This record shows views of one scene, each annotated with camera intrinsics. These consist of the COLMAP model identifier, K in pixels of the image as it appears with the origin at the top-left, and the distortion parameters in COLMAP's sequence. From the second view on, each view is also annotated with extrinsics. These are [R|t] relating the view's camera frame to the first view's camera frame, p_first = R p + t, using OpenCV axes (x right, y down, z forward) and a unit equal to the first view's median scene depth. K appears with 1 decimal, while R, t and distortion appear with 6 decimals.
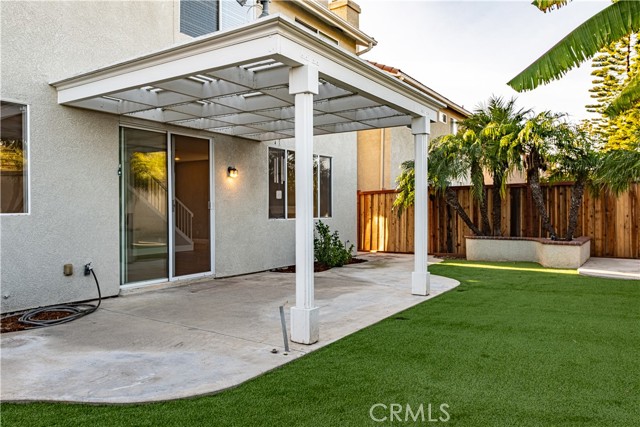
lens RADIAL K [[473.8, 0, 319.5], [0, 473.8, 210.8], [0, 0, 1]] dist [0.005308, -0.003133]
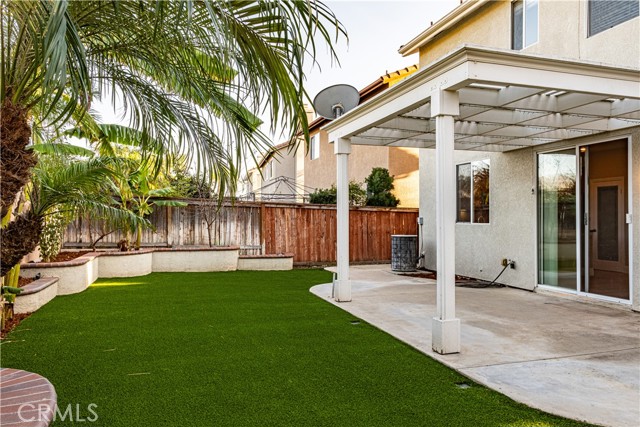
lens RADIAL K [[473.8, 0, 319.6], [0, 473.8, 216.1], [0, 0, 1]] dist [0.005308, -0.003133]
pose [[-0.627429, -0.013009, -0.778565, 0.781520], [-0.016881, 0.999853, -0.003102, 0.011597], [0.778491, 0.011196, -0.627556, 1.329578]]
